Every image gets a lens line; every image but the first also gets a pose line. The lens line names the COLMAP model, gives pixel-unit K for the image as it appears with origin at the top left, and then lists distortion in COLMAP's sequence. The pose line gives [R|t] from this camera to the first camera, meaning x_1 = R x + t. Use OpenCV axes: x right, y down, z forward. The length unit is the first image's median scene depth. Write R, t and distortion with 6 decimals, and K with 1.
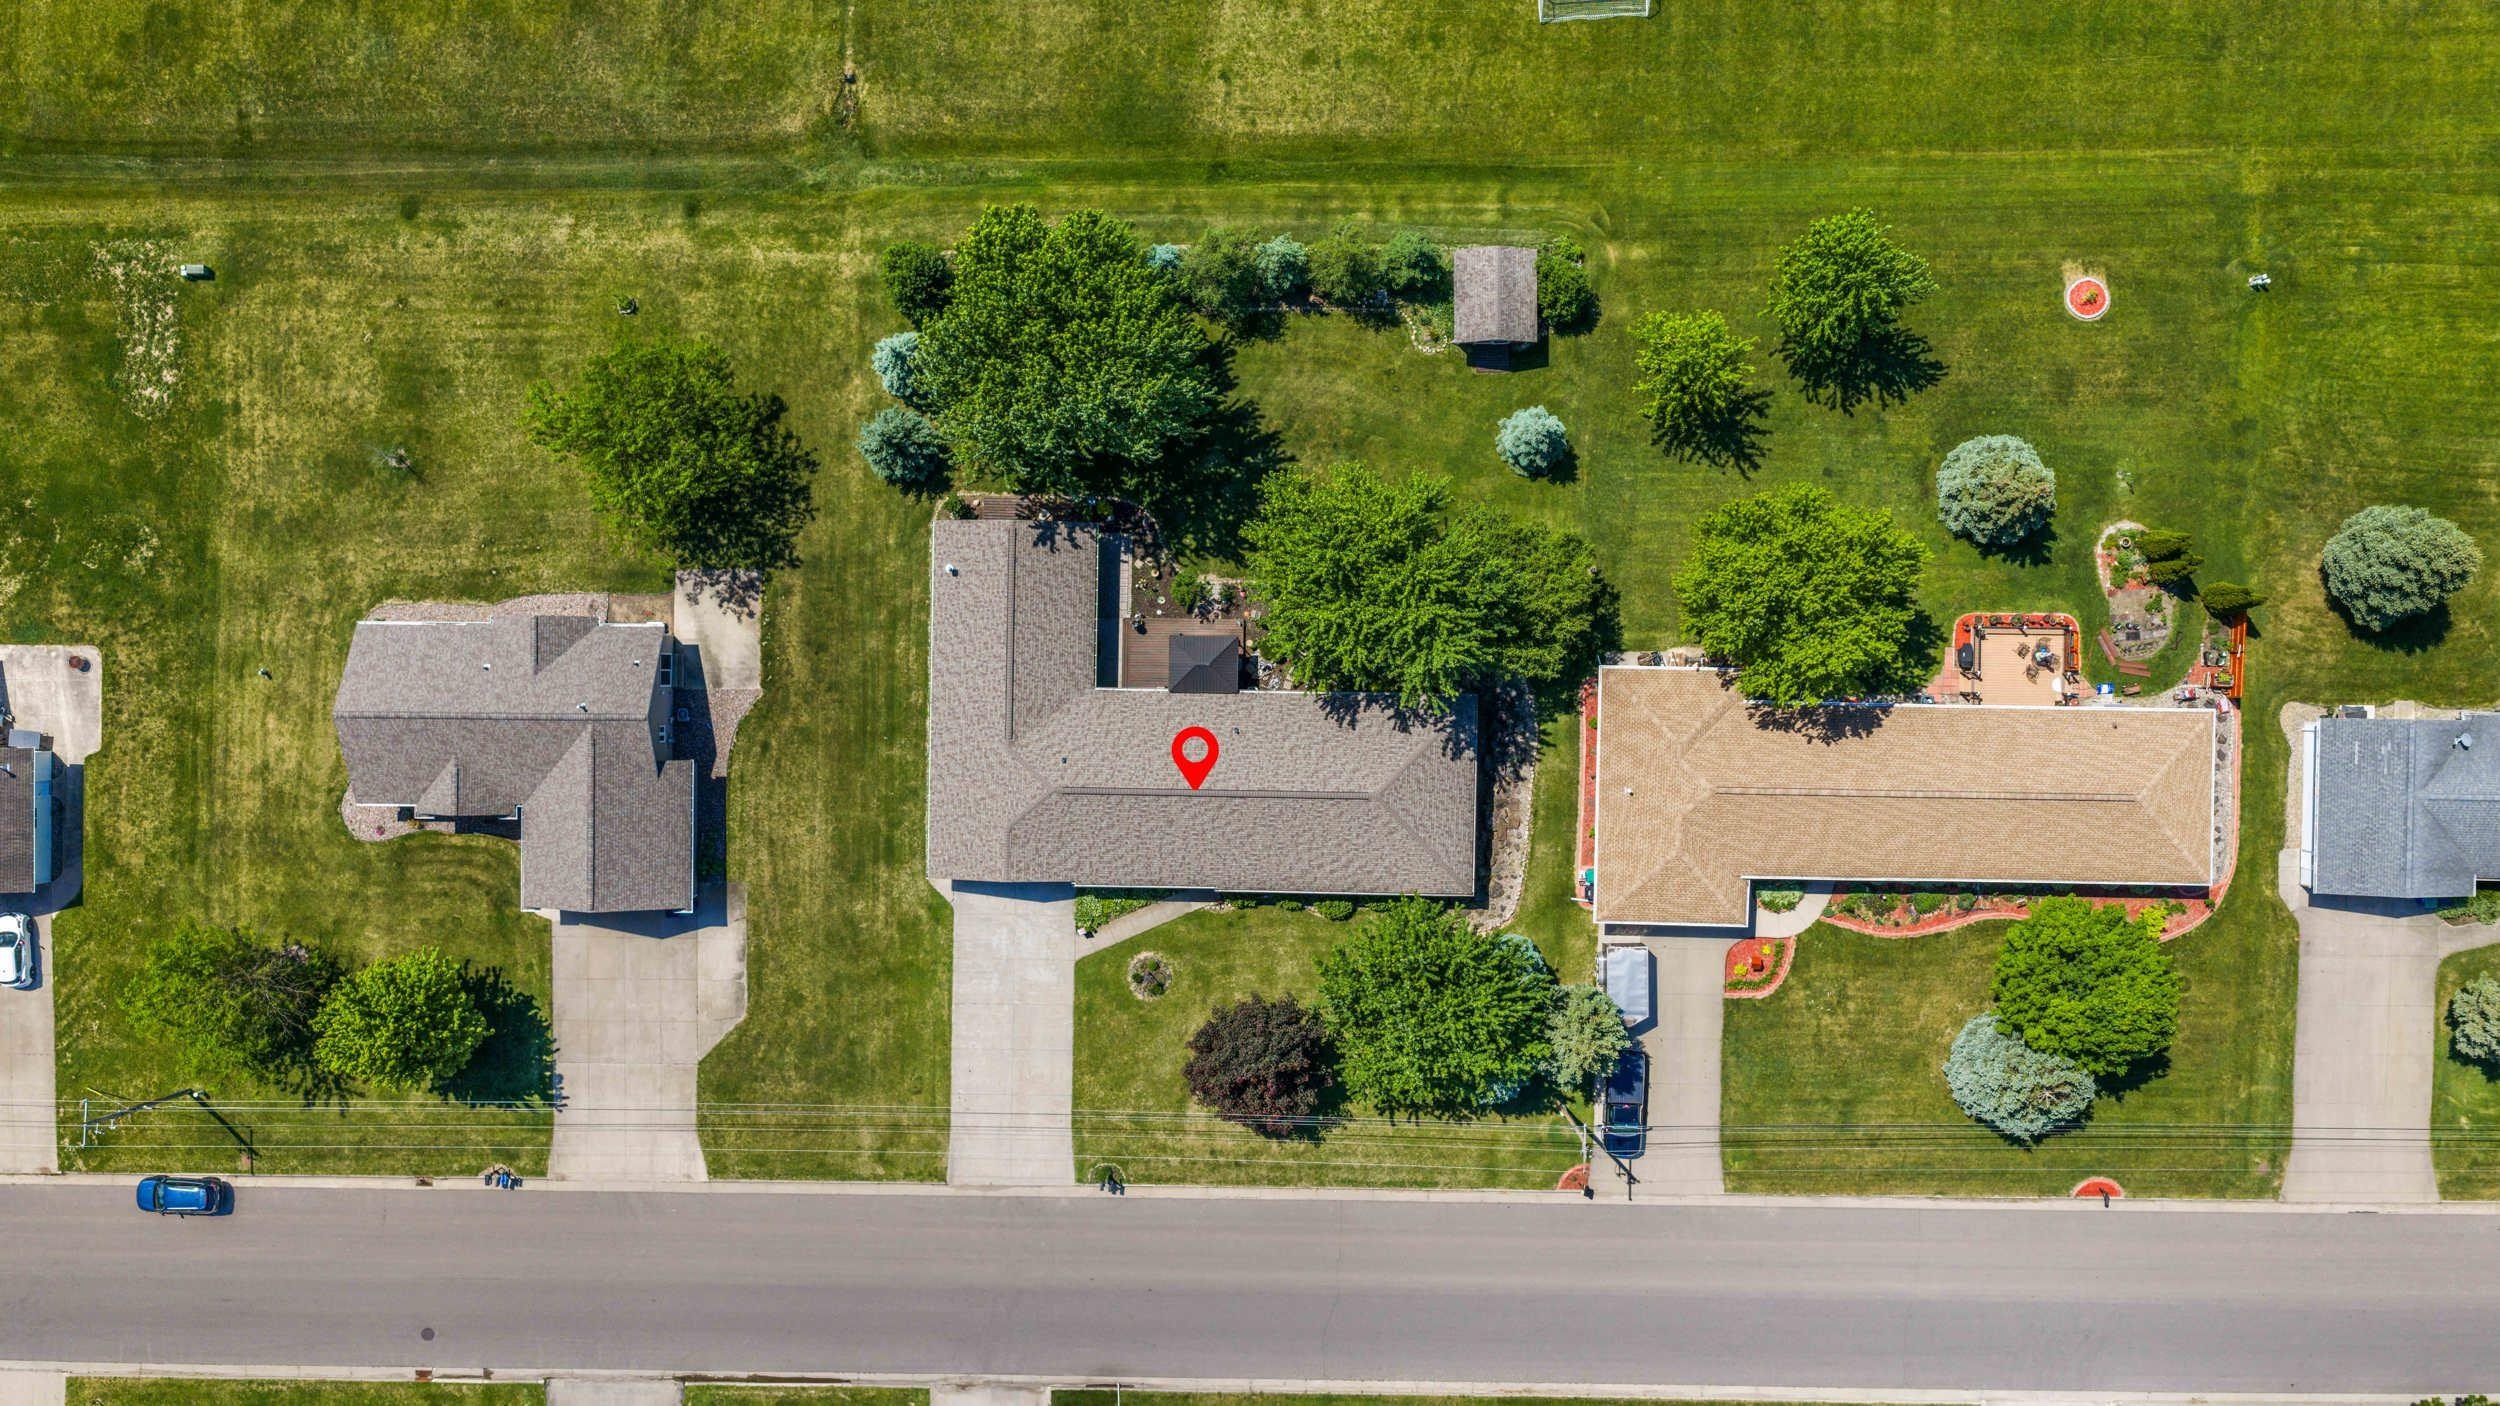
lens RADIAL K [[2059.6, 0, 1268.6], [0, 2059.6, 698.4], [0, 0, 1]] dist [0.034732, -0.075275]
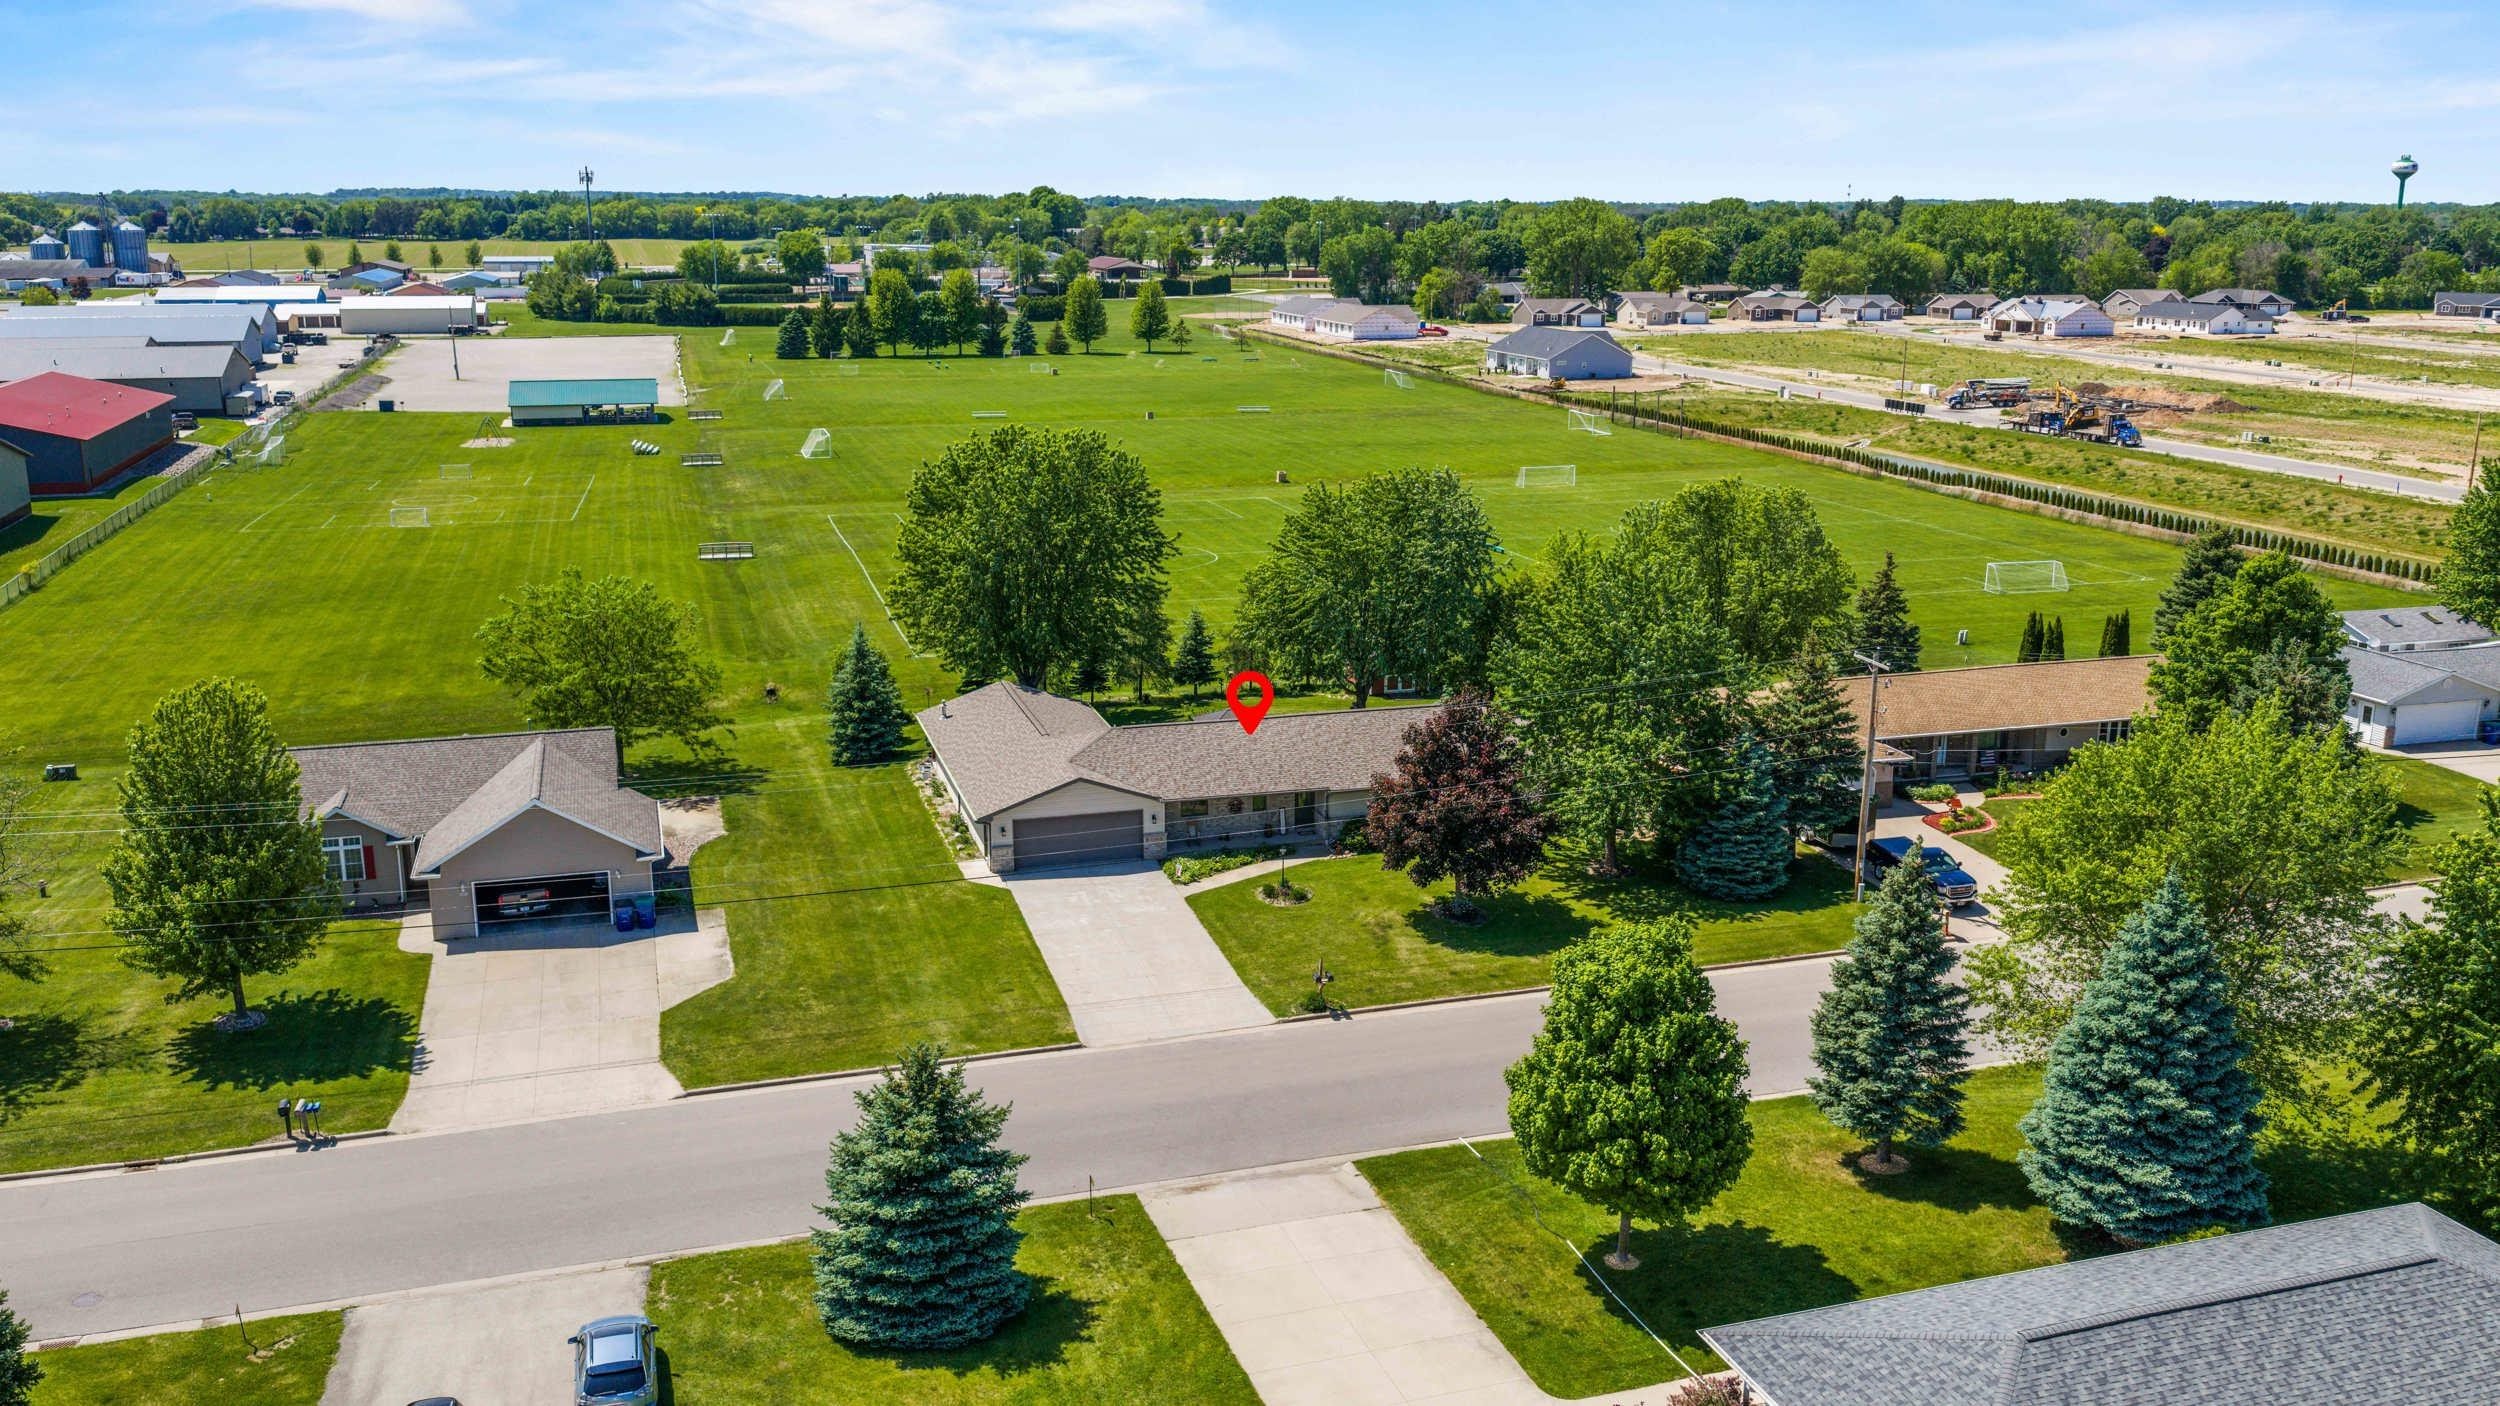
lens RADIAL K [[2059.6, 0, 1268.6], [0, 2059.6, 698.4], [0, 0, 1]] dist [0.034732, -0.075275]
pose [[0.951081, -0.054258, 0.304141, -0.287235], [0.308627, 0.211408, -0.927392, 0.812986], [-0.013979, 0.975891, 0.217812, 0.763782]]
